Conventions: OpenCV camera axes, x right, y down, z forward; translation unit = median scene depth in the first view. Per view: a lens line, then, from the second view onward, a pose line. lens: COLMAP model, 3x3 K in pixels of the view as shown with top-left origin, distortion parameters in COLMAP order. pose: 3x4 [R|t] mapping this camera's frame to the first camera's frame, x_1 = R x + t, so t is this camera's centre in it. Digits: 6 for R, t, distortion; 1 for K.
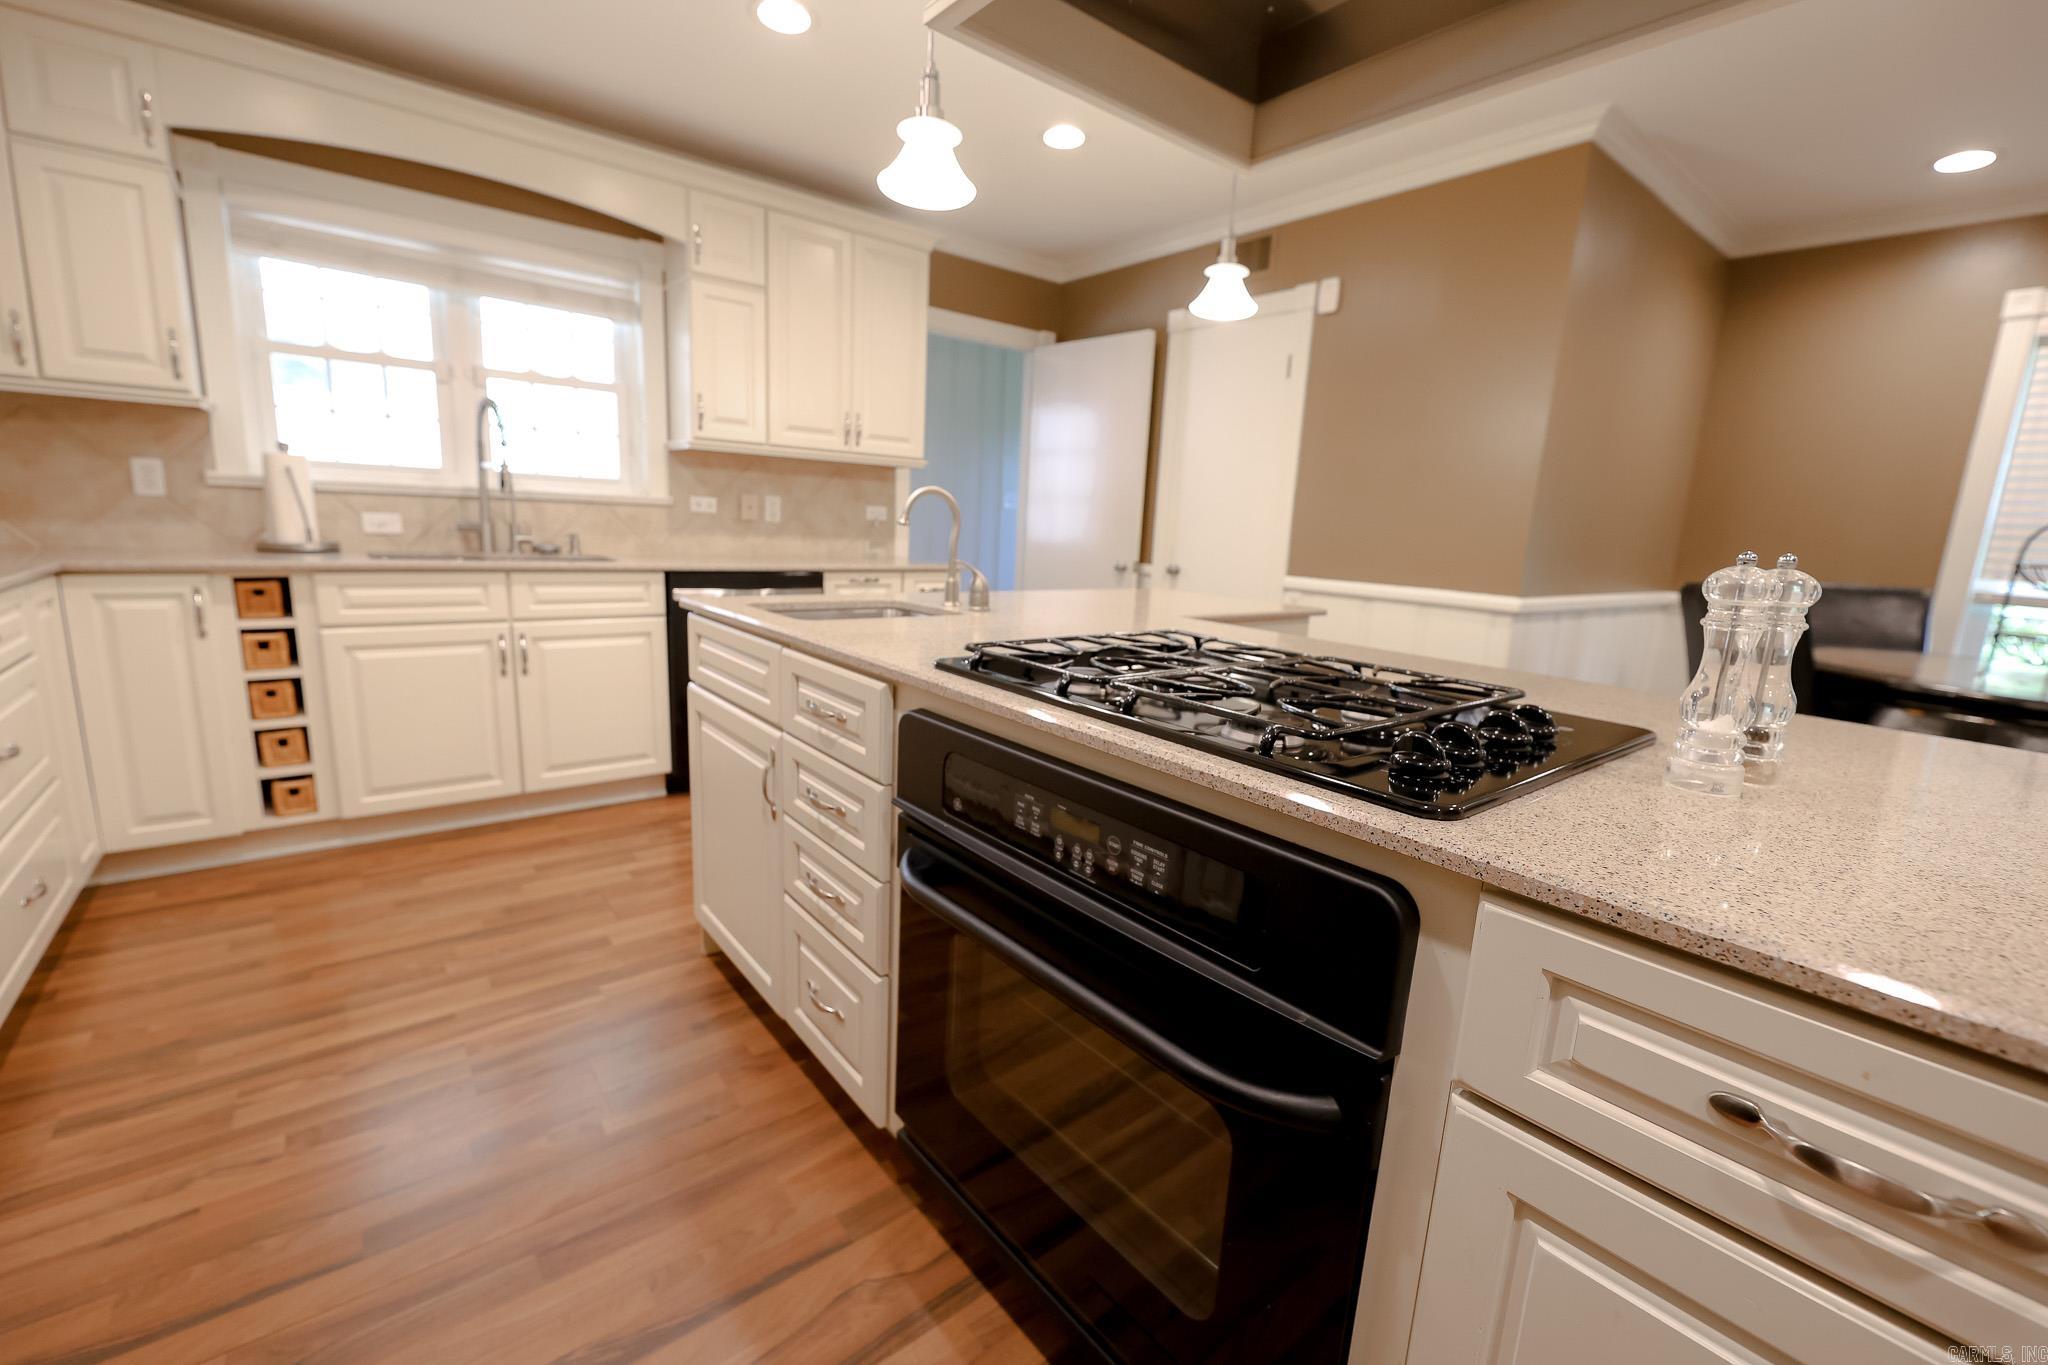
lens RADIAL K [[860.9, 0, 1030.7], [0, 860.9, 688.3], [0, 0, 1]] dist [0.001429, -0.000340]
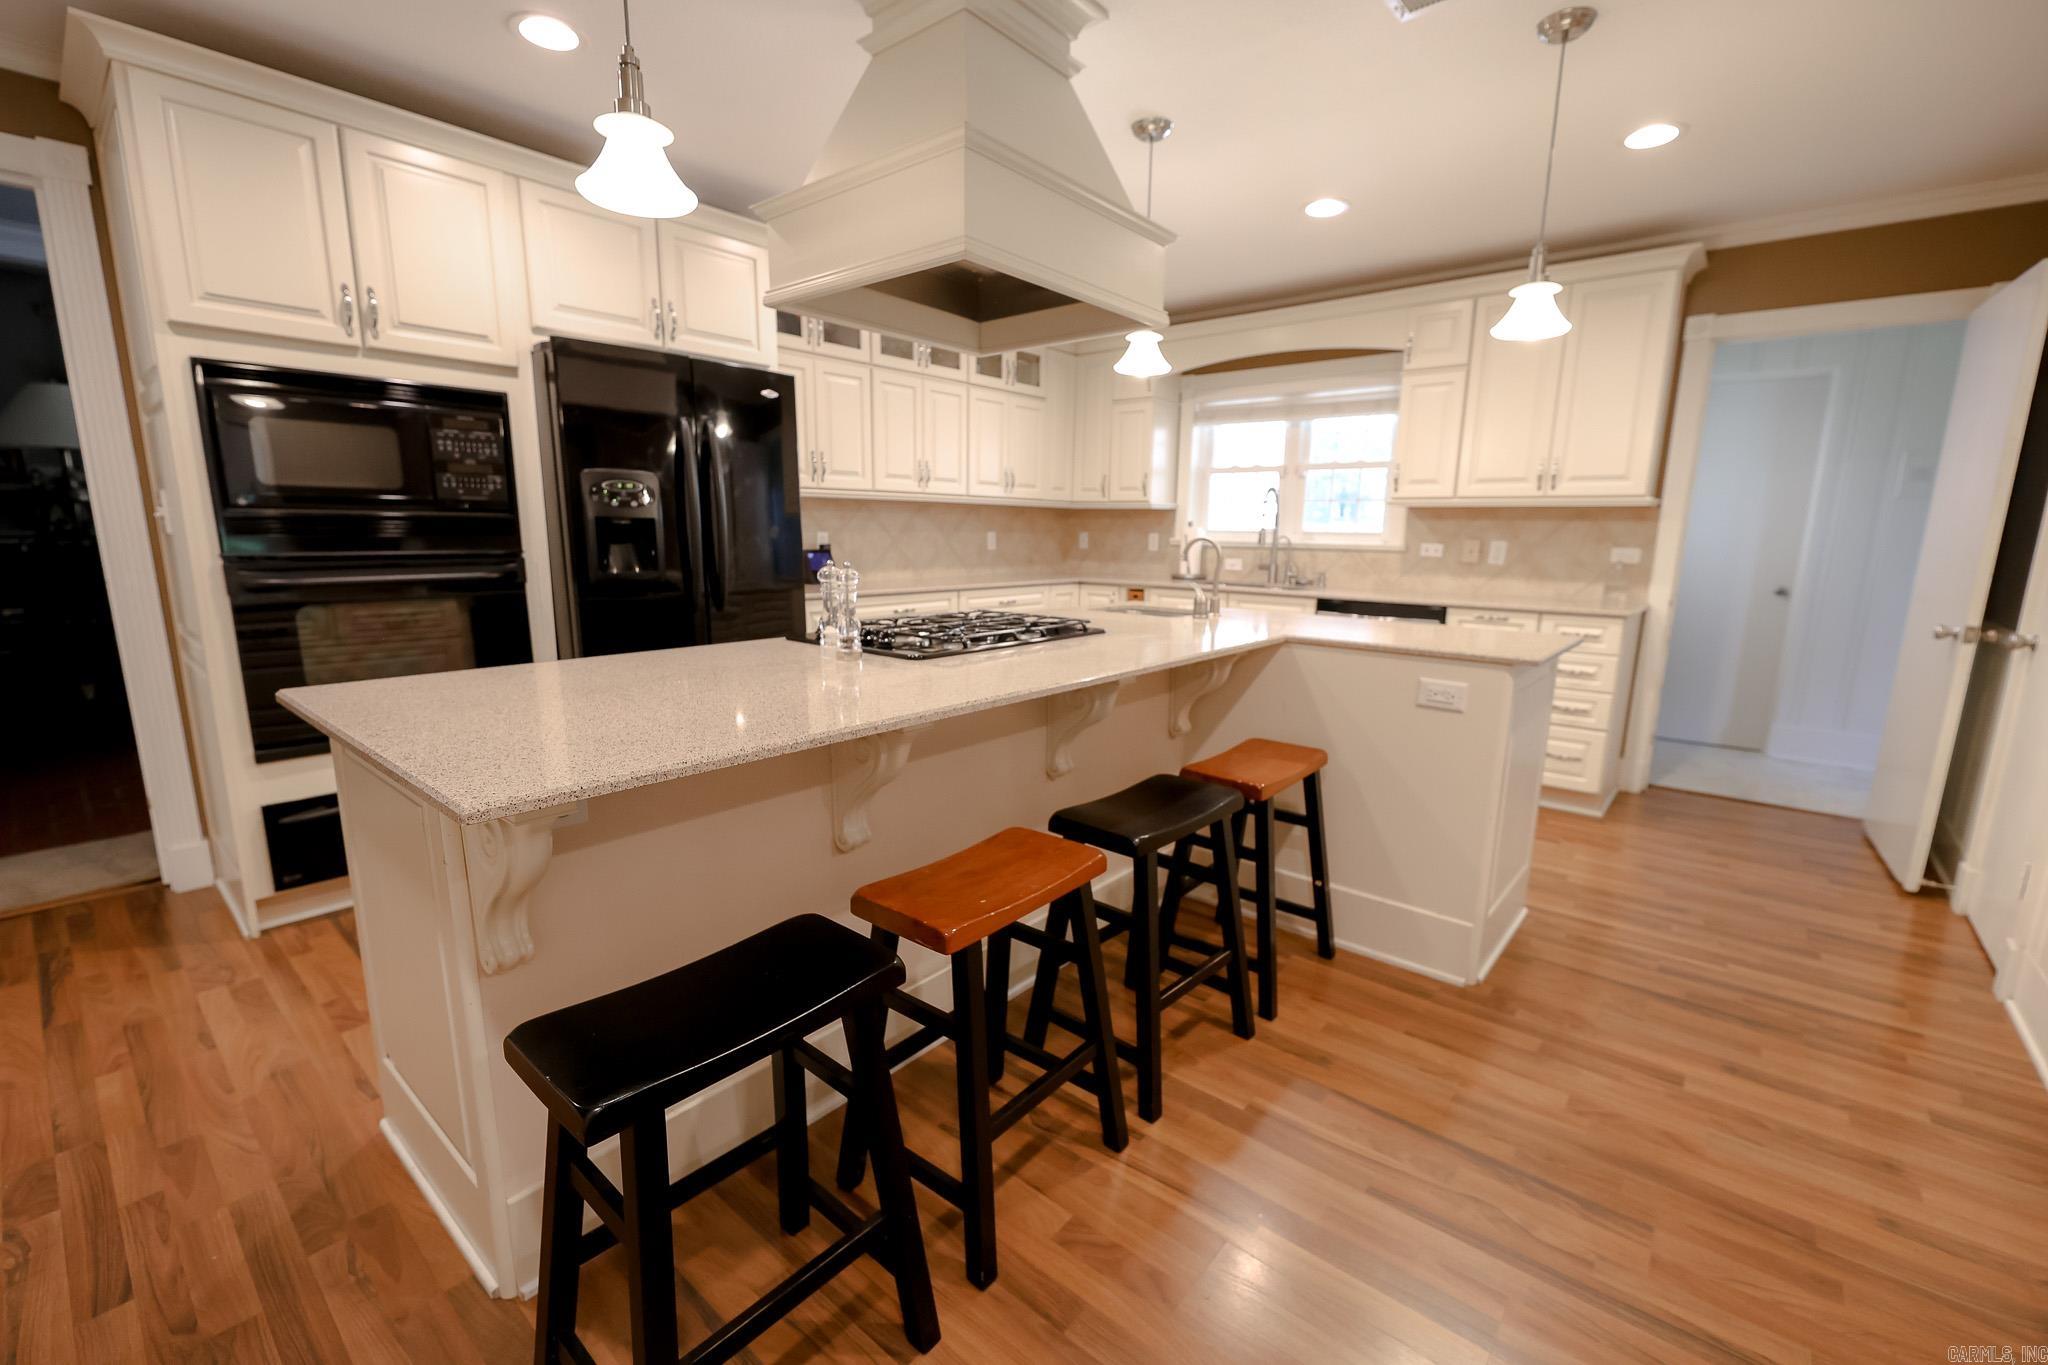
lens RADIAL K [[860.9, 0, 1027.8], [0, 860.9, 687.8], [0, 0, 1]] dist [0.001429, -0.000340]
pose [[0.183866, 0.135158, -0.973615, 0.766632], [-0.196808, 0.975507, 0.098253, -0.034893], [0.963047, 0.173549, 0.205963, 0.258196]]
